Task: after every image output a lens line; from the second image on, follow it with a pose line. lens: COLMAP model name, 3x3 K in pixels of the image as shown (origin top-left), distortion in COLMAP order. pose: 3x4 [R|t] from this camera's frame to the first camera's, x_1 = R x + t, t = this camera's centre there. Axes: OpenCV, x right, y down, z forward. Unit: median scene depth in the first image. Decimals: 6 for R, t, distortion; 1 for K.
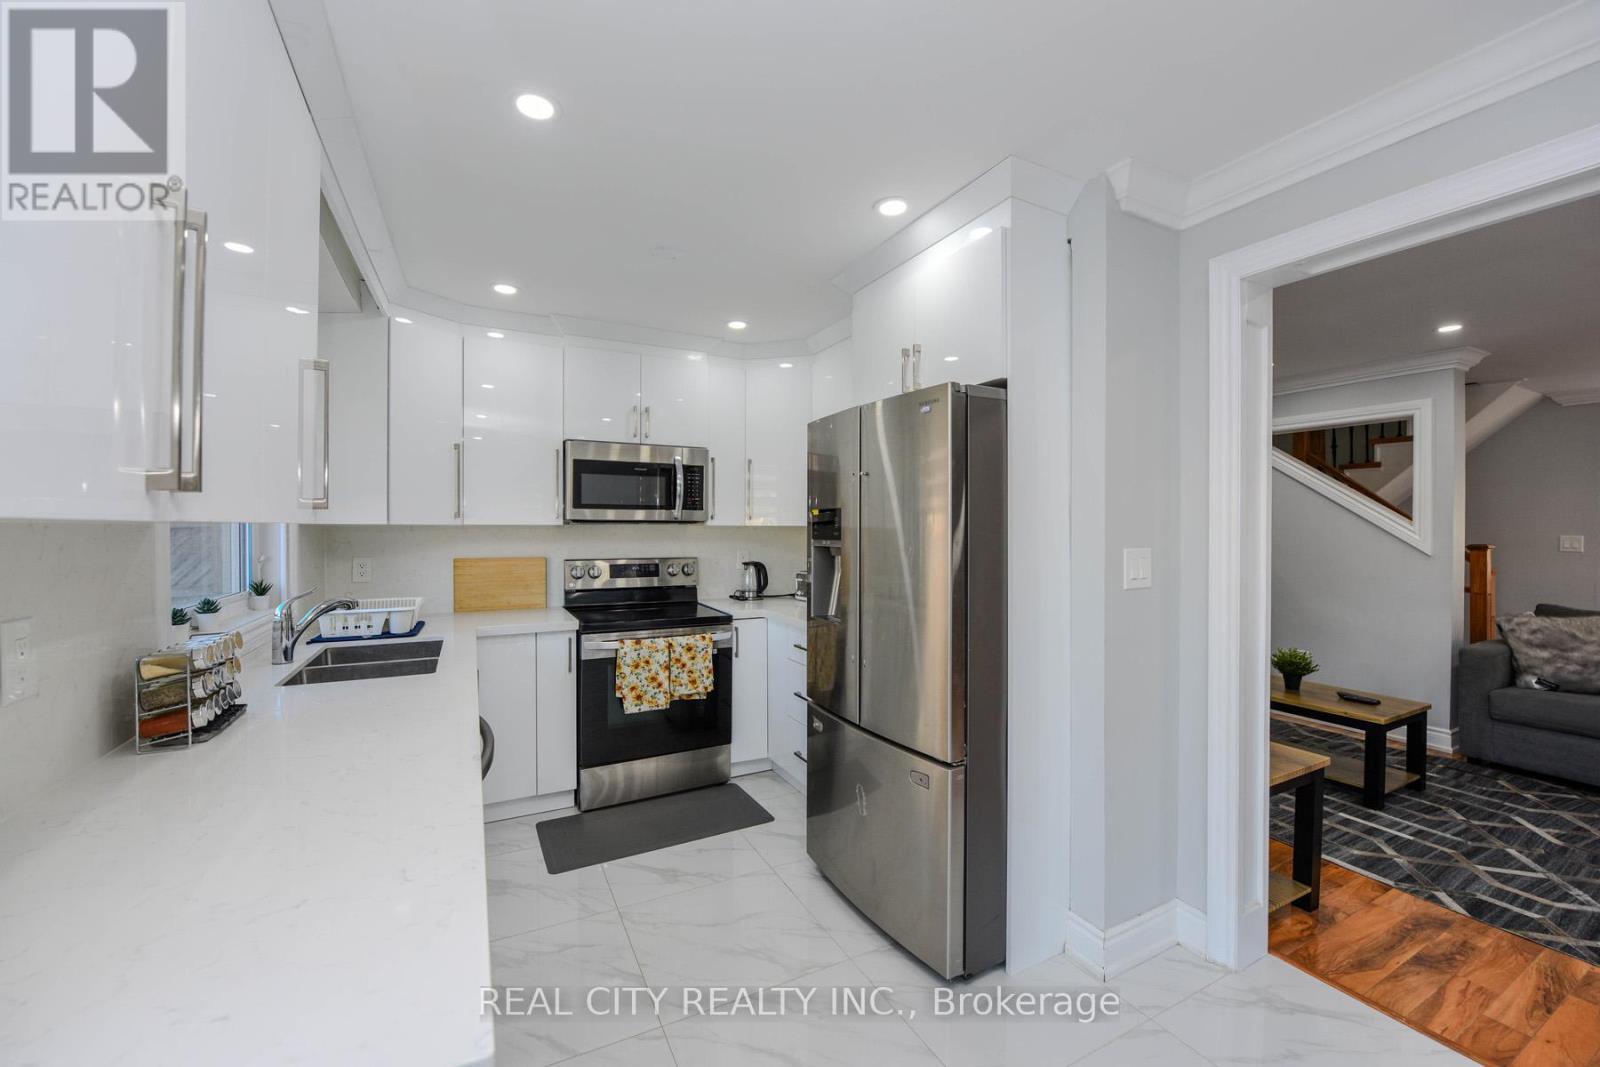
lens RADIAL K [[636.1, 0, 796.6], [0, 636.1, 533.4], [0, 0, 1]] dist [-0.016310, -0.000139]
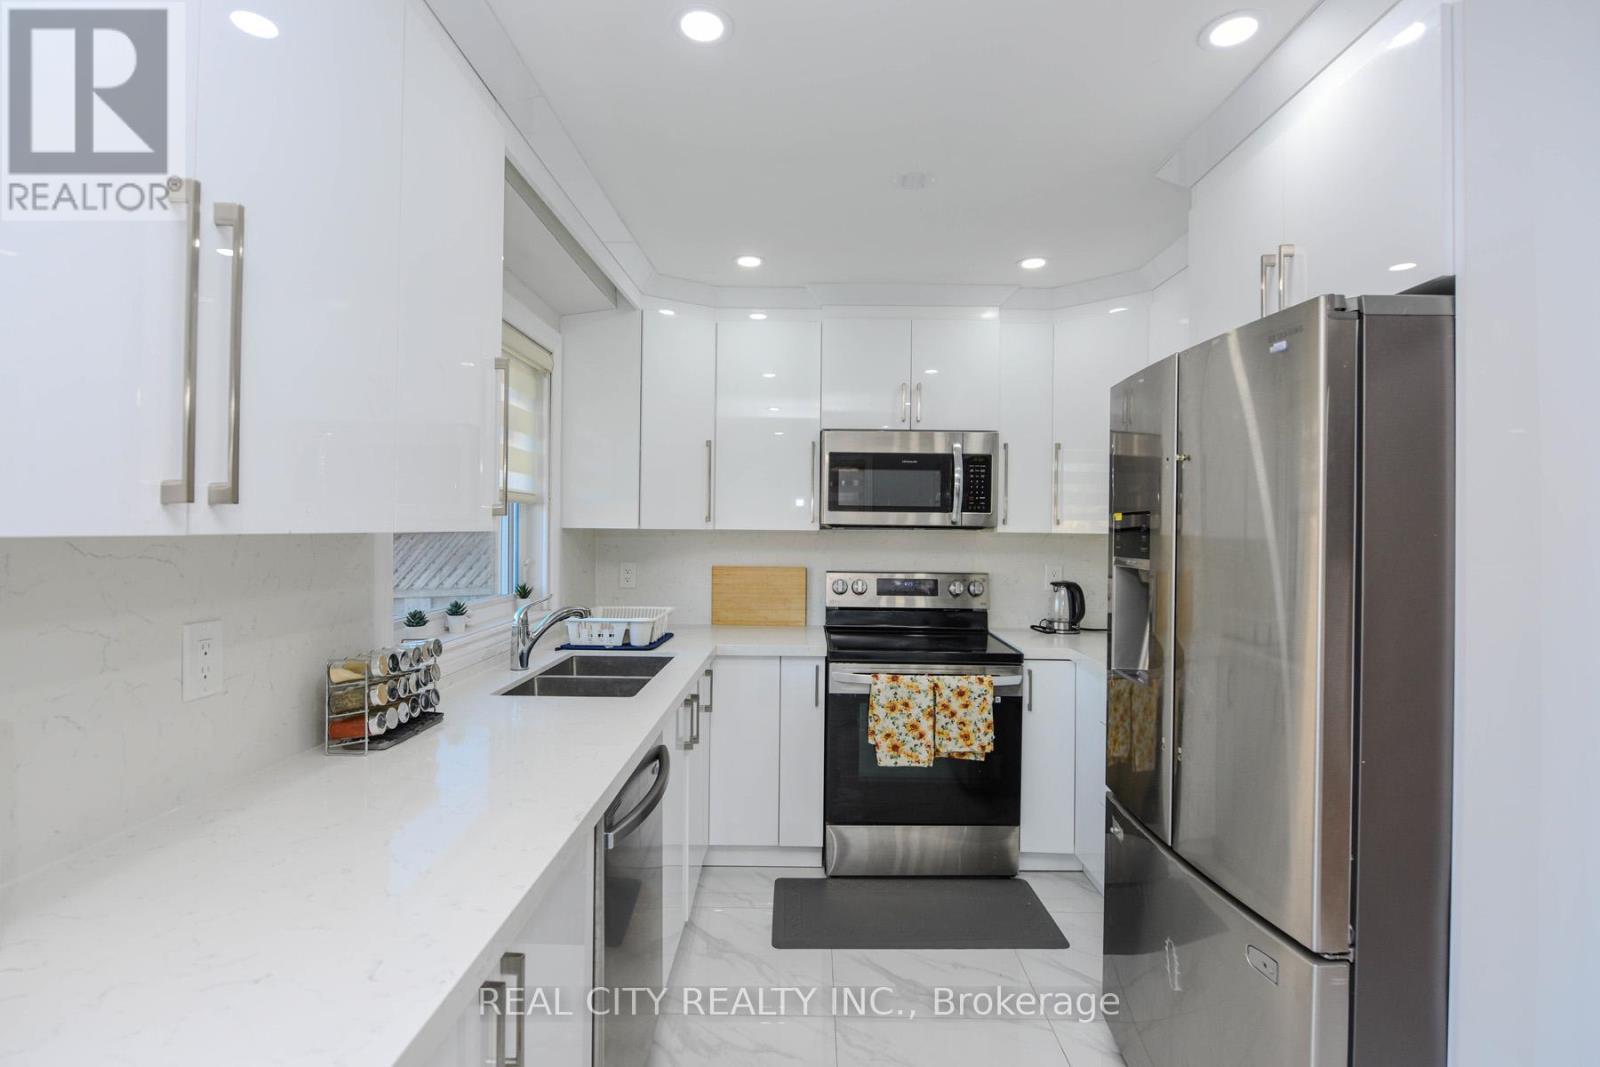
lens RADIAL K [[750.5, 0, 804.5], [0, 750.5, 529.7], [0, 0, 1]] dist [-0.010203, -0.003791]
pose [[0.883875, 0.008705, -0.467641, 0.087863], [-0.012871, 0.999901, -0.005715, -0.008679], [0.467545, 0.011070, 0.883900, 0.110485]]
